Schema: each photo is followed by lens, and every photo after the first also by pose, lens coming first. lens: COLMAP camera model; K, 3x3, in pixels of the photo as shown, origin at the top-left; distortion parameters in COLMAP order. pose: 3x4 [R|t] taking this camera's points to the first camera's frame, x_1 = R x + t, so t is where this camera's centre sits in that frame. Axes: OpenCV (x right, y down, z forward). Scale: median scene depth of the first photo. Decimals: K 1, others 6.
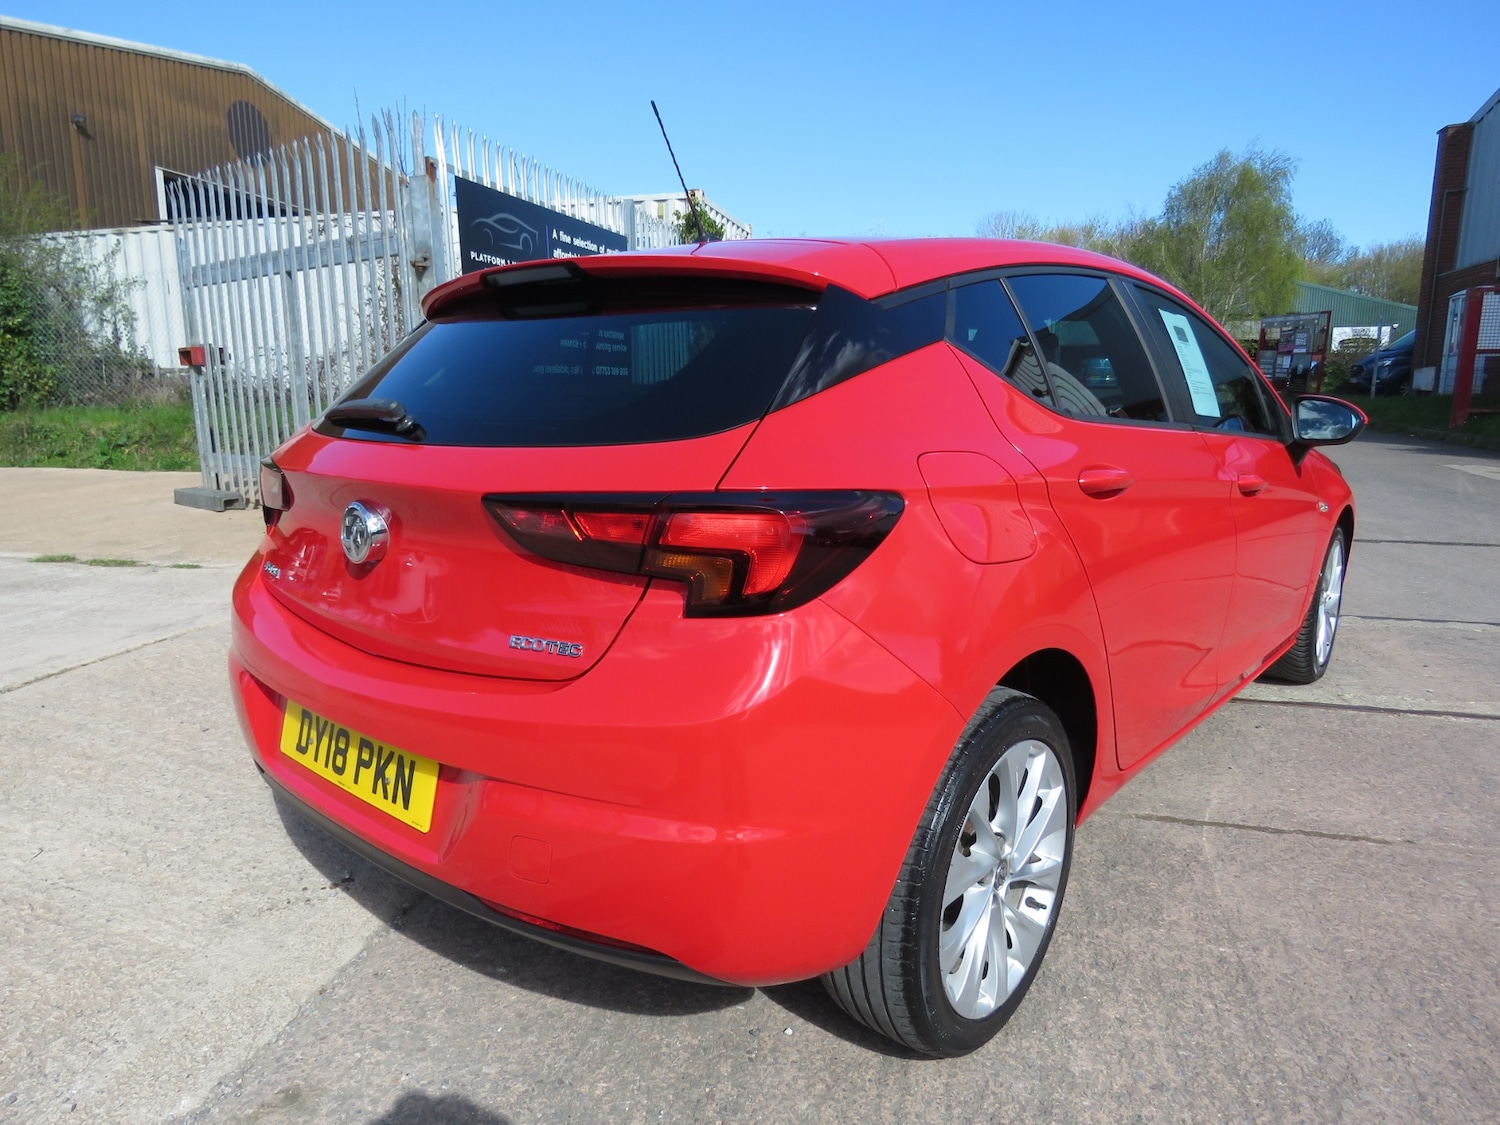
lens RADIAL K [[943.3, 0, 735.1], [0, 943.3, 554.6], [0, 0, 1]] dist [-0.004476, -0.000935]
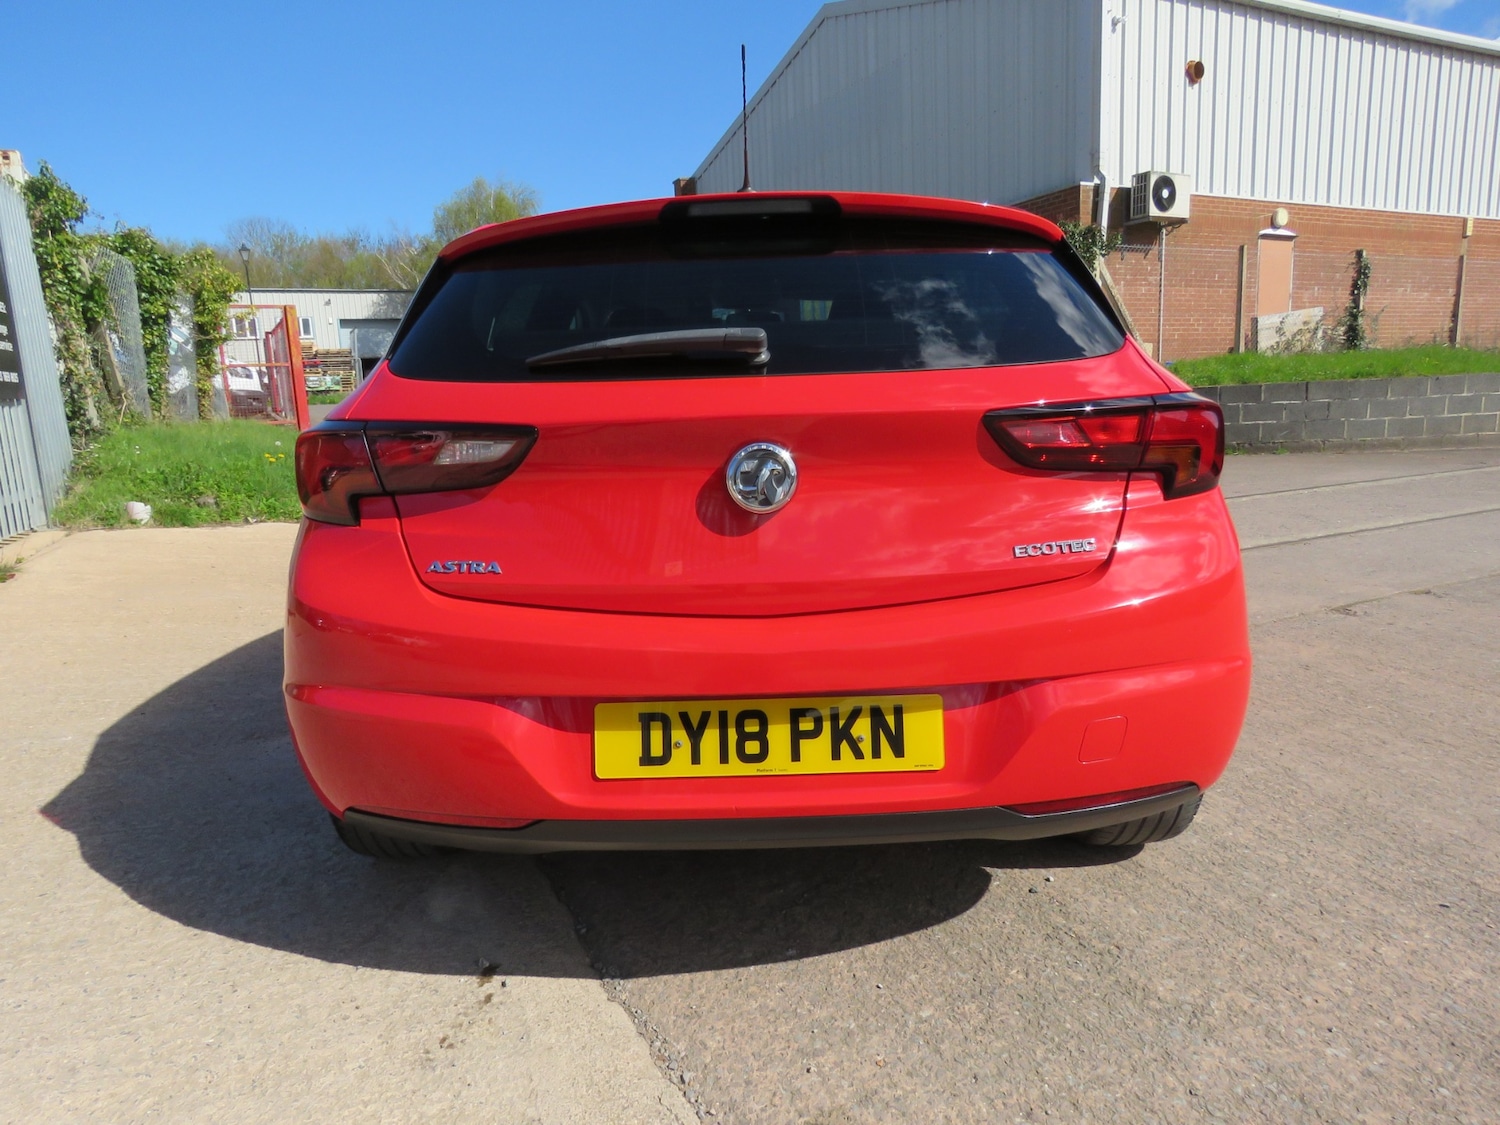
lens RADIAL K [[948.9, 0, 702.9], [0, 948.9, 547.3], [0, 0, 1]] dist [-0.001357, -0.001924]
pose [[0.764752, -0.133512, 0.630341, -0.940826], [0.147972, 0.988541, 0.029856, 0.004884], [-0.627103, 0.070440, 0.775744, 0.328252]]
